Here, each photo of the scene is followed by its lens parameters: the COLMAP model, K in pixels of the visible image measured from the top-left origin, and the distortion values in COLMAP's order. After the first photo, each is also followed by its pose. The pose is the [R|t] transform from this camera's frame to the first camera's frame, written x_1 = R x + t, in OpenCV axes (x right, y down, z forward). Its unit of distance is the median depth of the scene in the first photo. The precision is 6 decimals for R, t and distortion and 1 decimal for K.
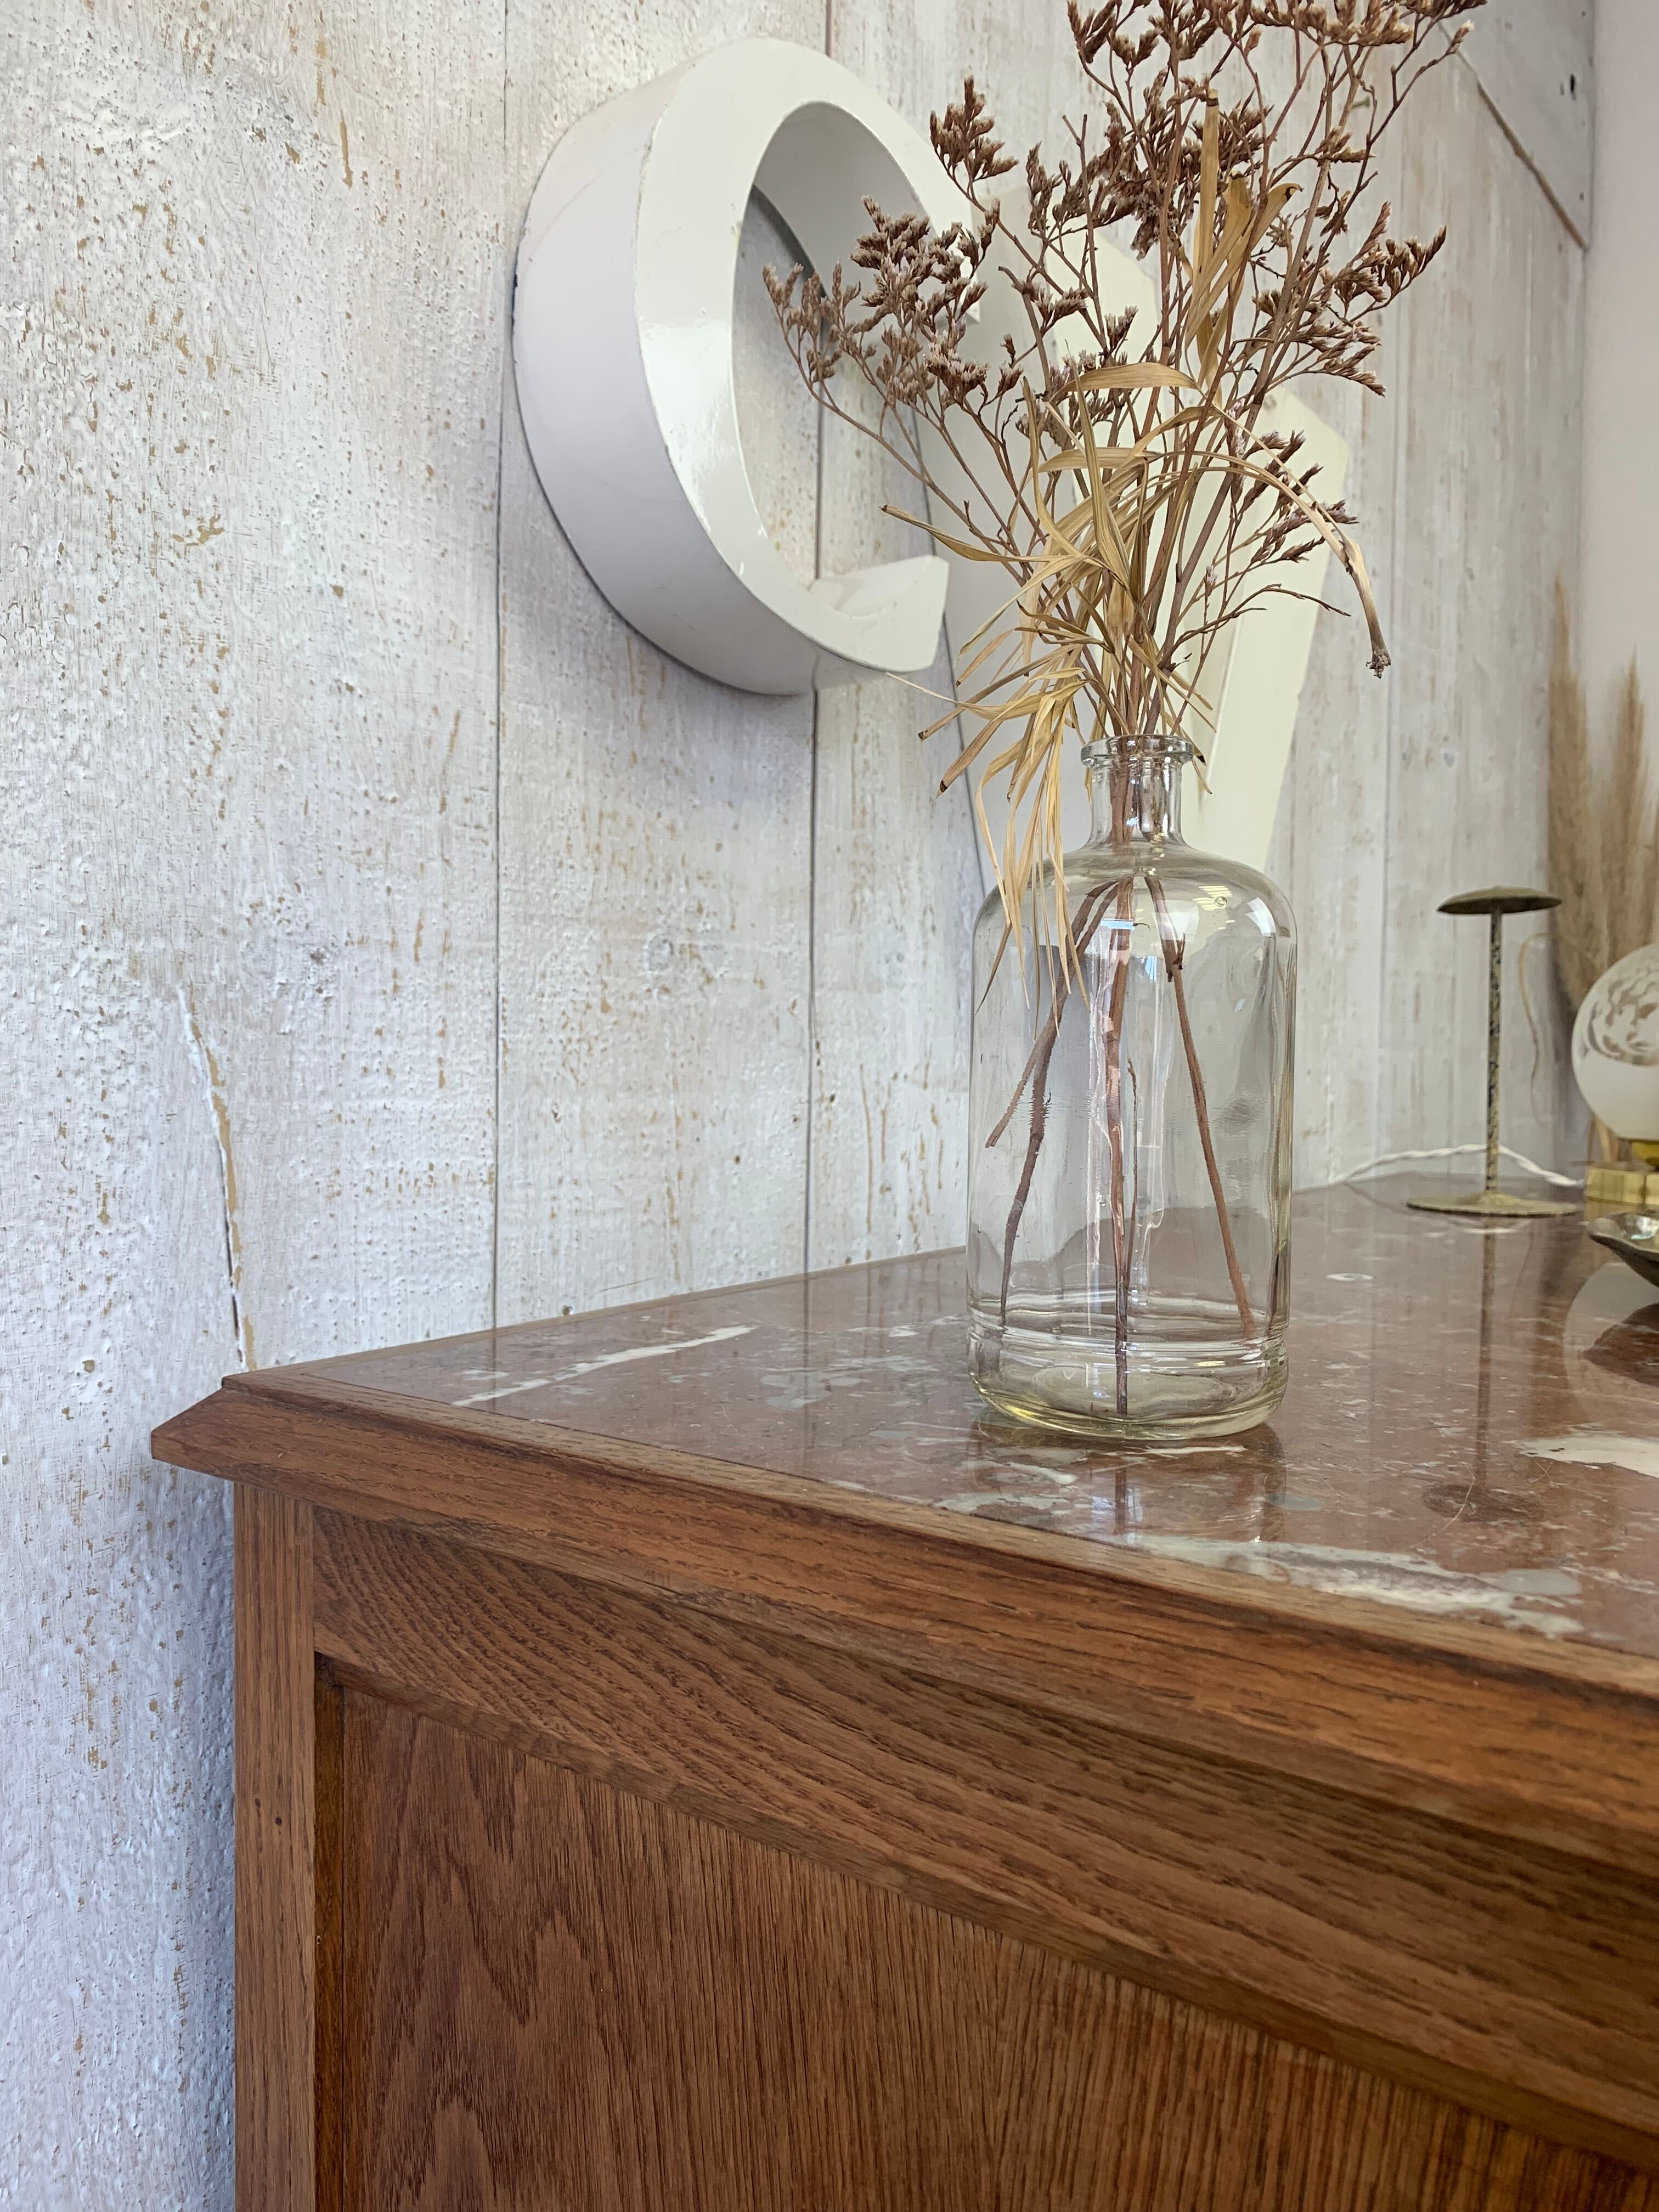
lens RADIAL K [[1719.3, 0, 828.6], [0, 1719.3, 1099.5], [0, 0, 1]] dist [0.015605, -0.013956]
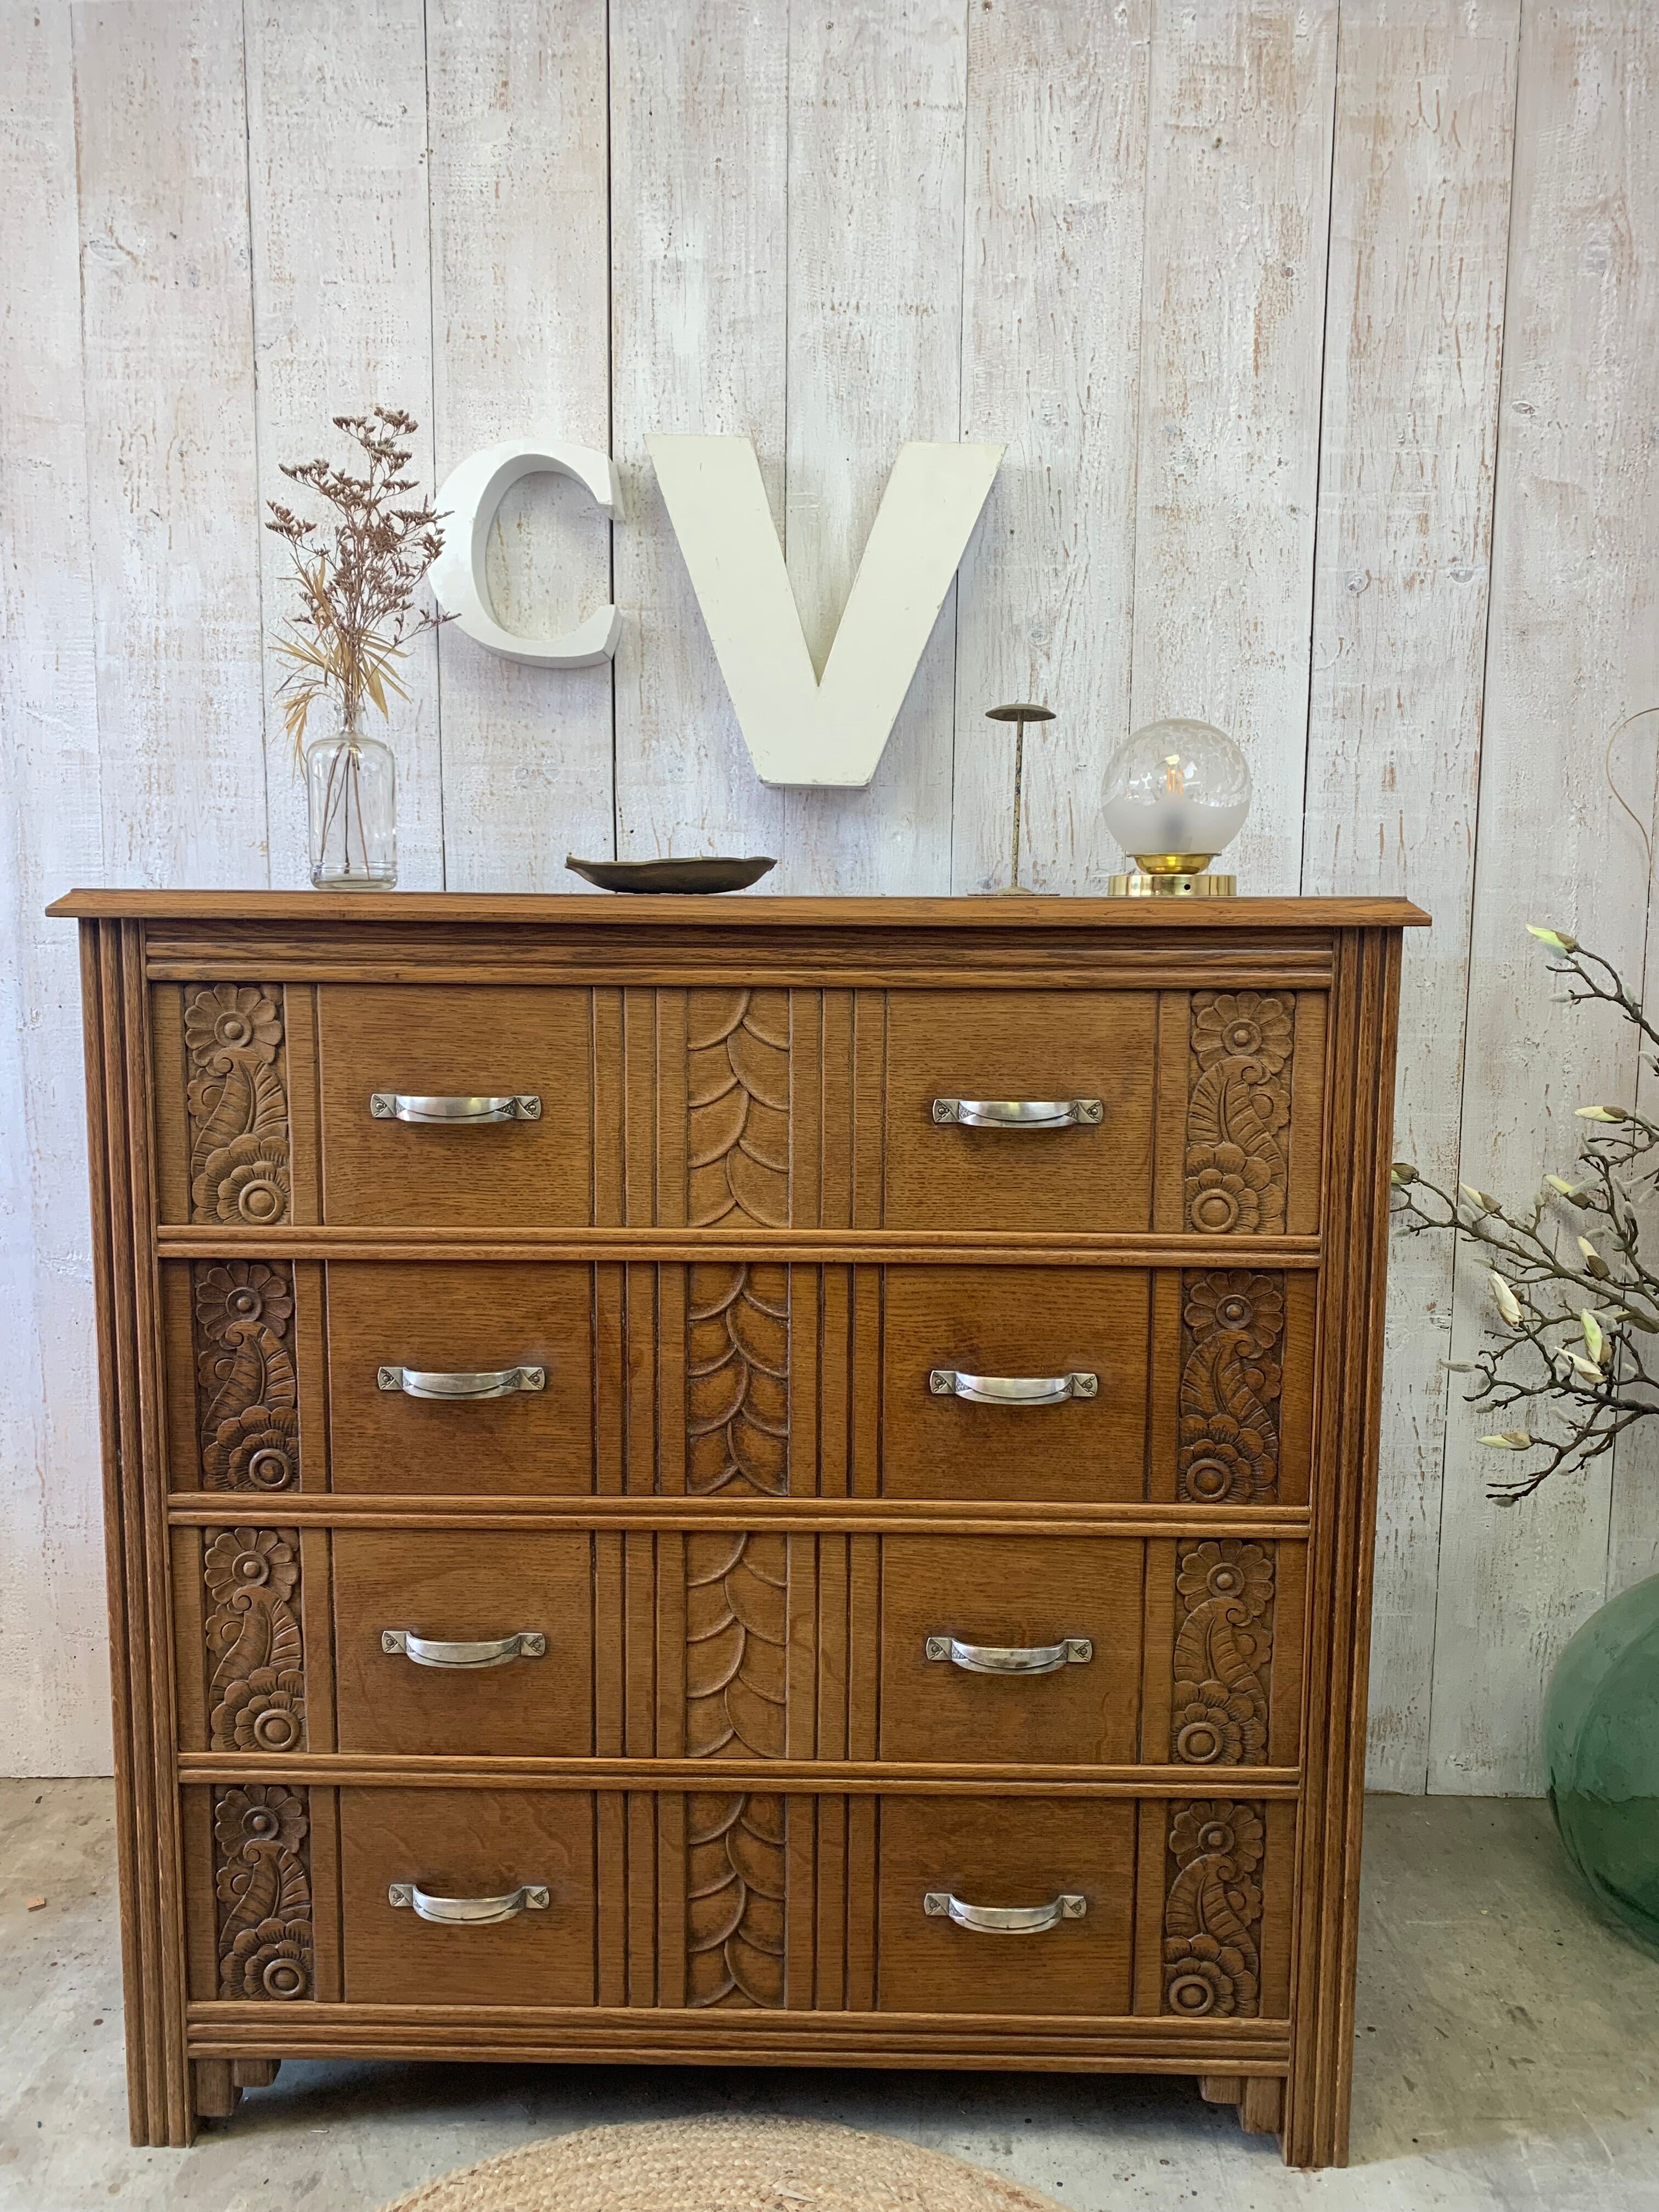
lens RADIAL K [[1719.3, 0, 823.7], [0, 1719.3, 1082.1], [0, 0, 1]] dist [0.015605, -0.013956]
pose [[0.584625, 0.085033, -0.806835, 3.089179], [-0.028744, 0.996039, 0.084146, 0.203731], [0.810794, -0.026003, 0.584754, -0.284259]]
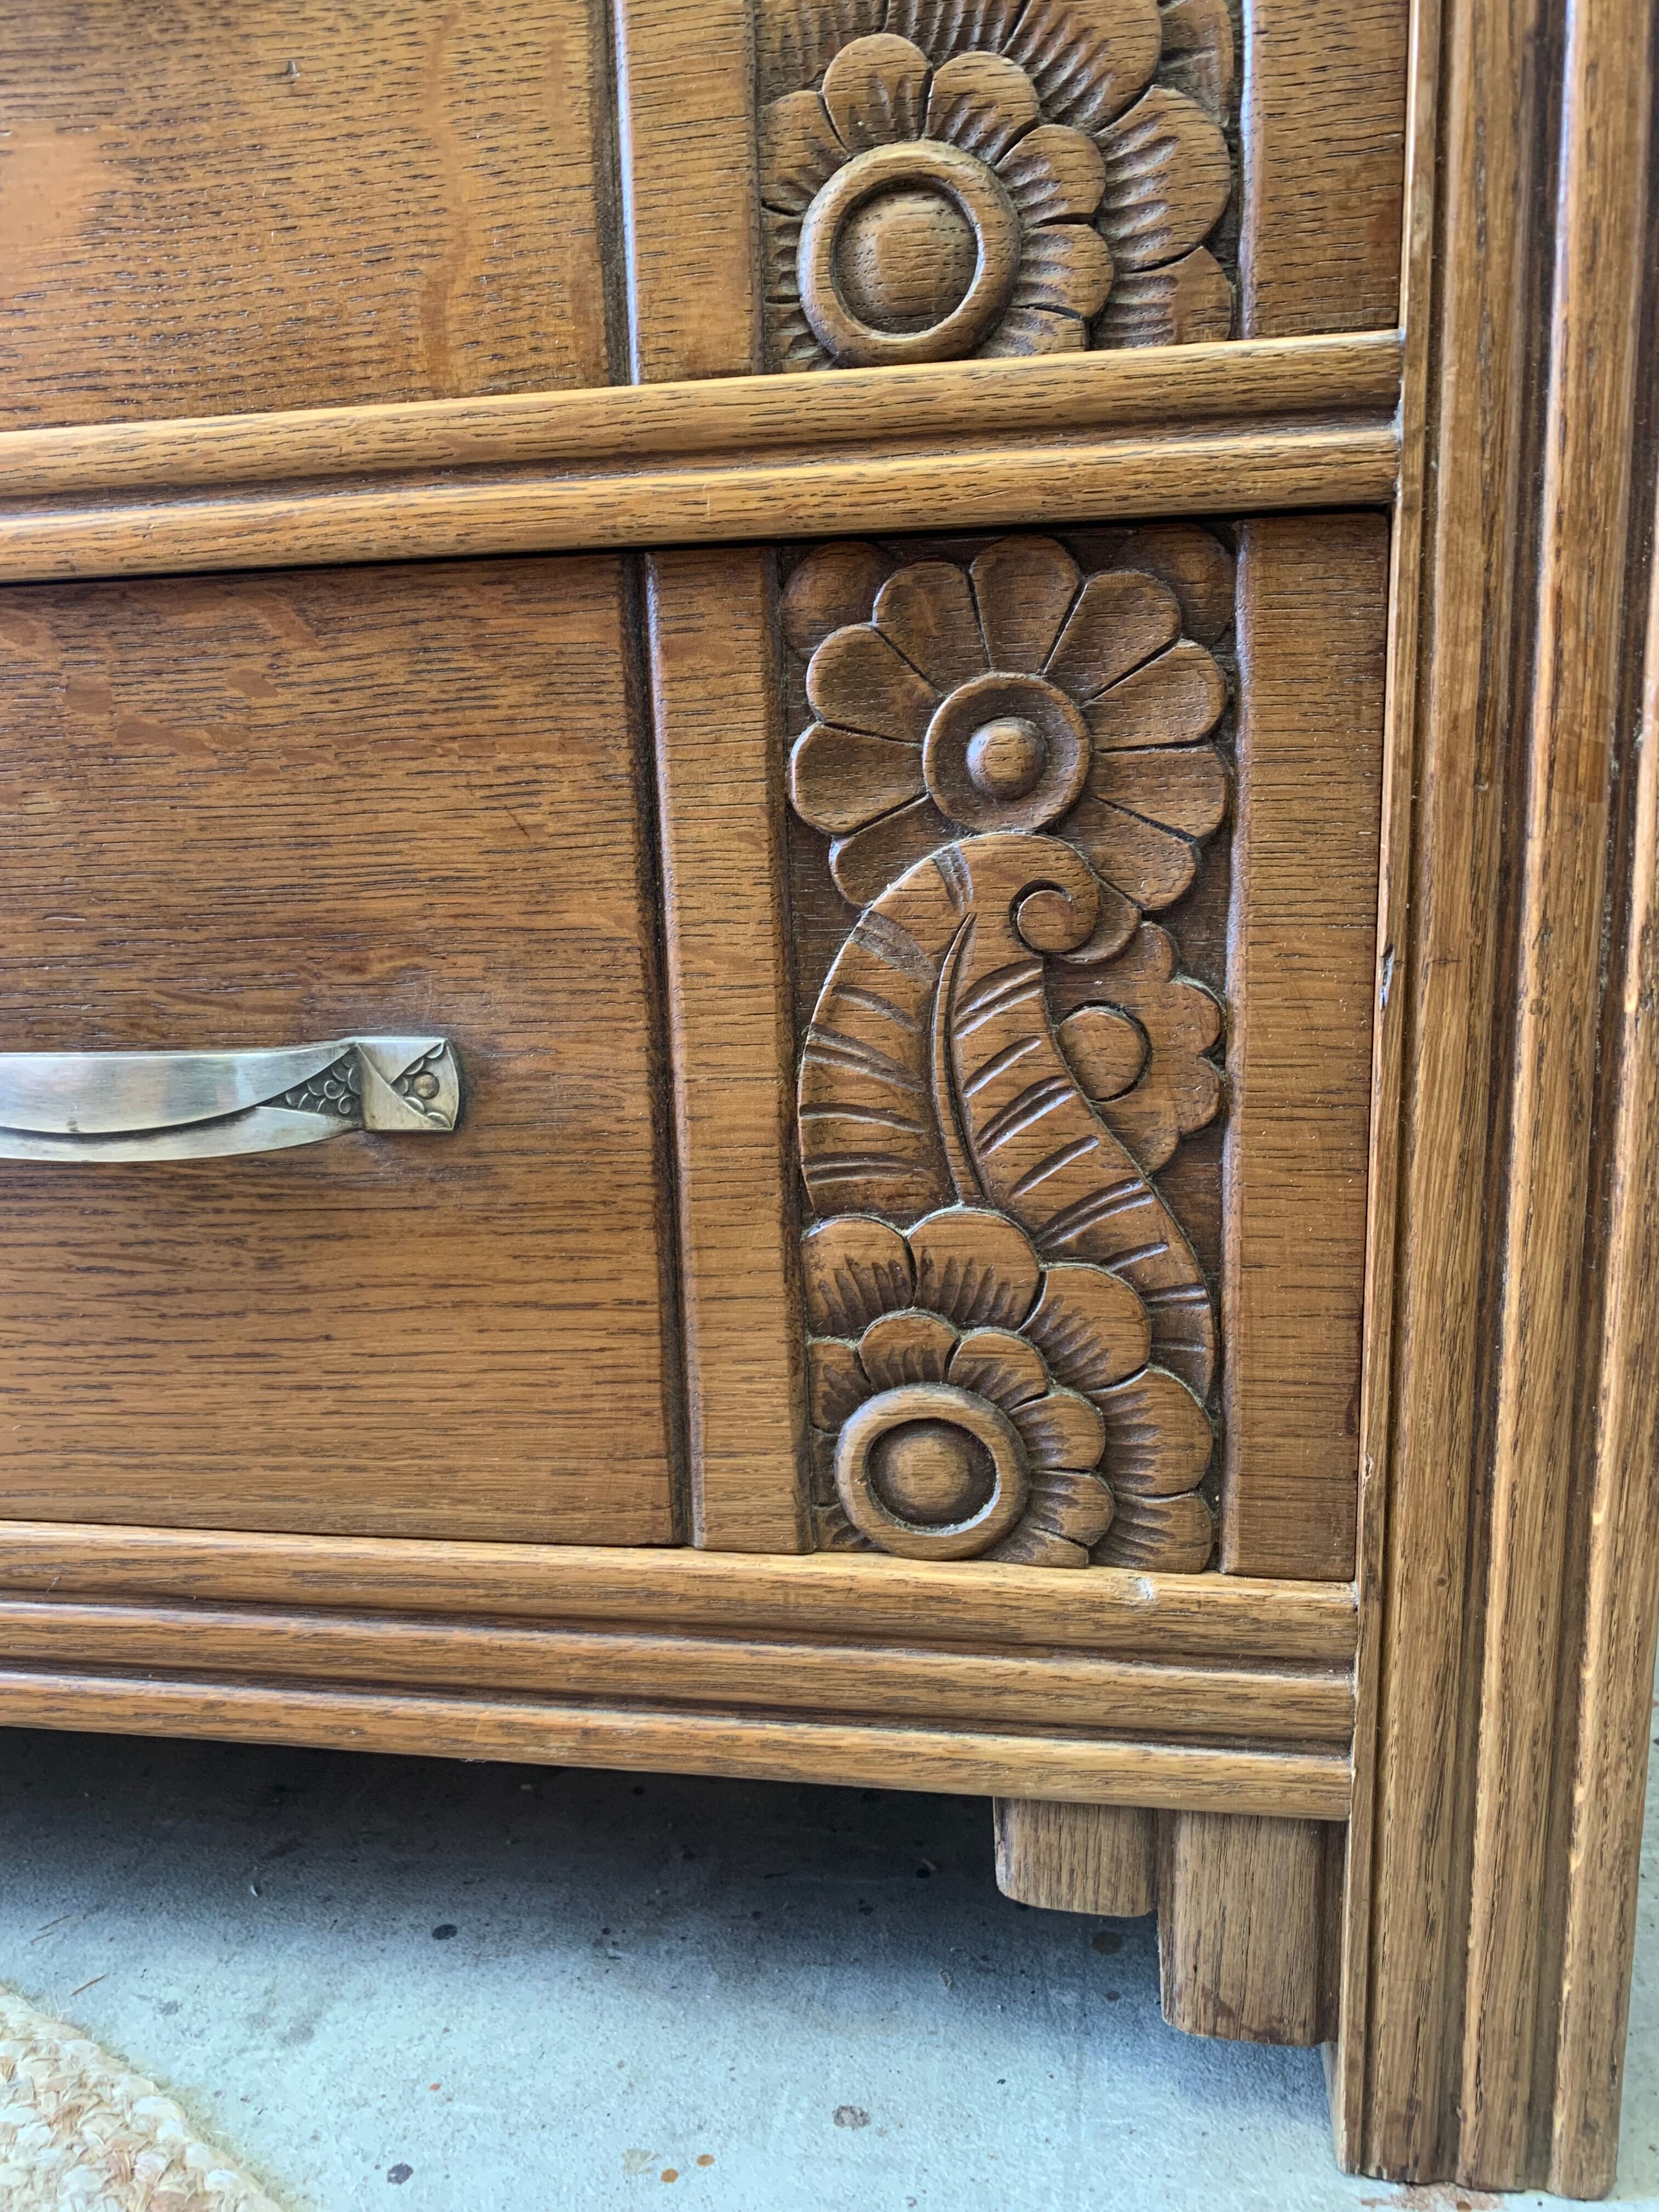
lens RADIAL K [[1719.3, 0, 807.0], [0, 1719.3, 1102.2], [0, 0, 1]] dist [0.015605, -0.013956]
pose [[0.457904, 0.161119, -0.874280, 1.923054], [0.008335, 0.982618, 0.185450, 1.539654], [0.888963, -0.092205, 0.448602, 1.355354]]
